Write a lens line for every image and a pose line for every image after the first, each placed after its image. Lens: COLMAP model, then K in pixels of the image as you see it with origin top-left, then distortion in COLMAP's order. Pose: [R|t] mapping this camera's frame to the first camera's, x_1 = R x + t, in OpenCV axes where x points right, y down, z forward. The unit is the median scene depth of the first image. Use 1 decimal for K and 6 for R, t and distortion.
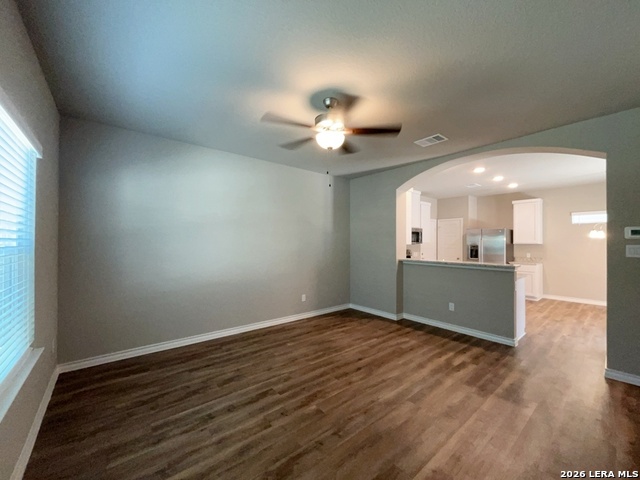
lens RADIAL K [[258.3, 0, 323.3], [0, 258.3, 240.6], [0, 0, 1]] dist [-0.002761, -0.000175]
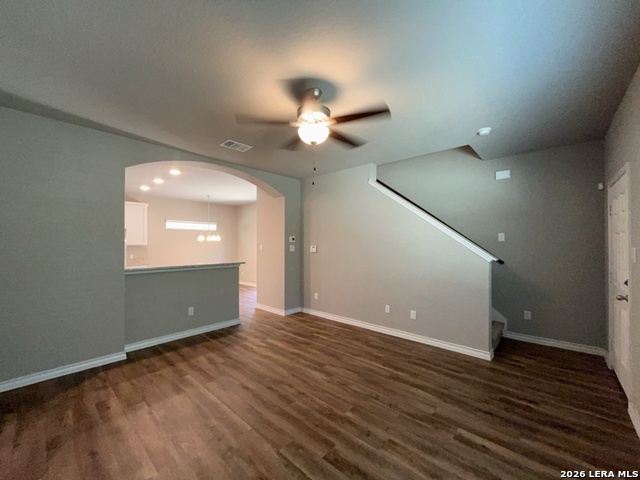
lens RADIAL K [[258.3, 0, 319.6], [0, 258.3, 241.0], [0, 0, 1]] dist [-0.002761, -0.000175]
pose [[-0.135168, 0.005740, 0.990806, -0.610608], [-0.005931, 0.999961, -0.006602, -0.003622], [-0.990805, -0.006769, -0.135129, 0.760774]]
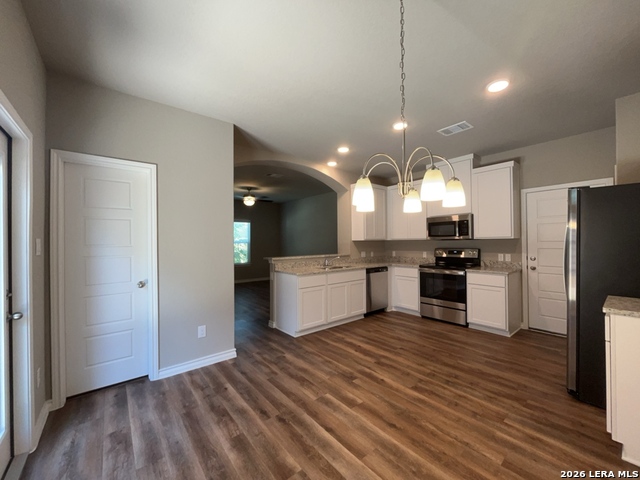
lens RADIAL K [[258.3, 0, 320.2], [0, 258.3, 241.2], [0, 0, 1]] dist [-0.002761, -0.000175]
pose [[-0.014512, -0.006095, -0.999876, 1.888407], [0.014266, 0.999878, -0.006302, 0.030267], [0.999793, -0.014355, -0.014423, 1.230689]]
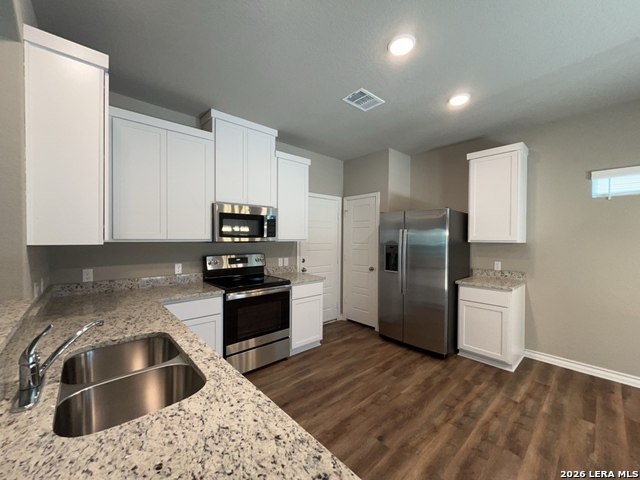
lens RADIAL K [[258.3, 0, 322.8], [0, 258.3, 240.0], [0, 0, 1]] dist [-0.002761, -0.000175]
pose [[0.999163, 0.002589, 0.040832, 0.842871], [-0.003141, 0.999904, 0.013464, 0.005458], [-0.040793, -0.013581, 0.999075, 0.998708]]
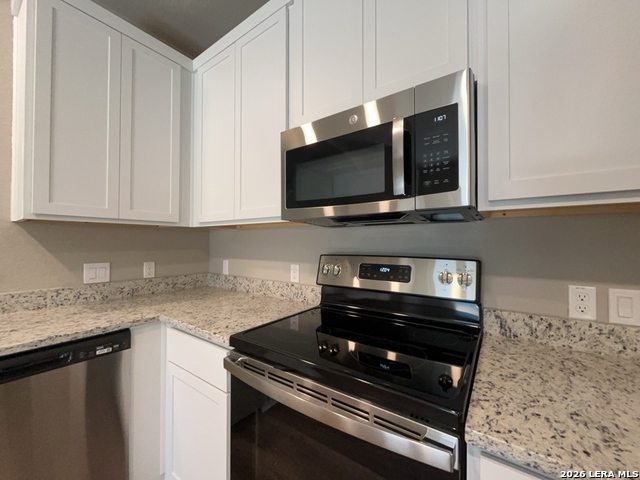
lens RADIAL K [[258.3, 0, 321.7], [0, 258.3, 239.2], [0, 0, 1]] dist [-0.002761, -0.000175]
pose [[0.253351, -0.012692, -0.967291, 0.892582], [0.001237, 0.999917, -0.012796, 0.049694], [0.967374, 0.002046, 0.253346, 1.721902]]
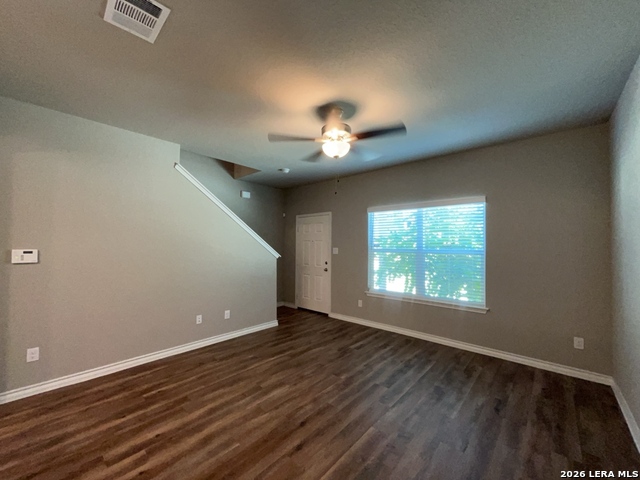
lens RADIAL K [[258.3, 0, 324.5], [0, 258.3, 240.3], [0, 0, 1]] dist [-0.002761, -0.000175]
pose [[-0.987941, -0.013433, -0.154247, 0.156901], [-0.009600, 0.999627, -0.025567, -0.000010], [0.154533, -0.023778, -0.987701, 1.383727]]
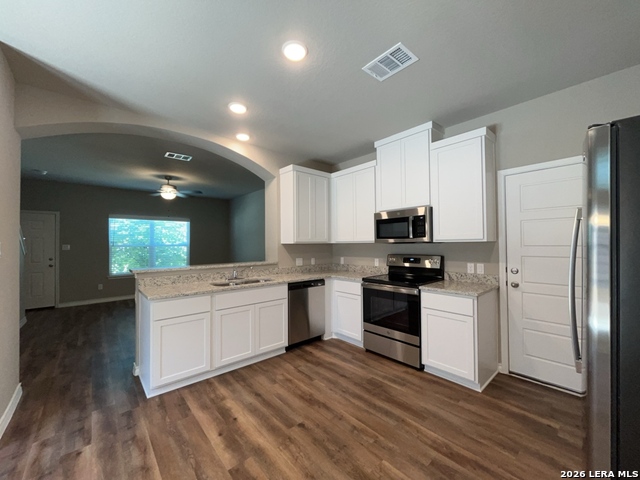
lens RADIAL K [[258.3, 0, 320.4], [0, 258.3, 240.8], [0, 0, 1]] dist [-0.002761, -0.000175]
pose [[0.022365, -0.015200, -0.999634, 1.526317], [0.013895, 0.999793, -0.014892, 0.025981], [0.999653, -0.013557, 0.022572, 1.530510]]
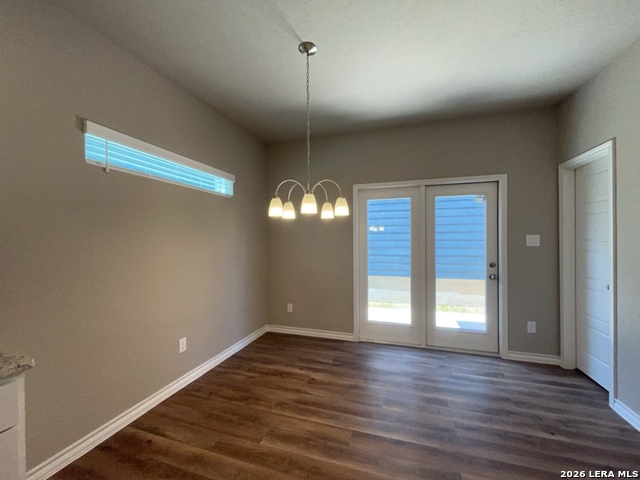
lens RADIAL K [[258.3, 0, 319.7], [0, 258.3, 238.2], [0, 0, 1]] dist [-0.002761, -0.000175]
pose [[-0.532373, -0.000985, 0.846510, 1.042412], [0.000103, 0.999999, 0.001228, 0.025234], [-0.846510, 0.000741, -0.532372, 1.615102]]
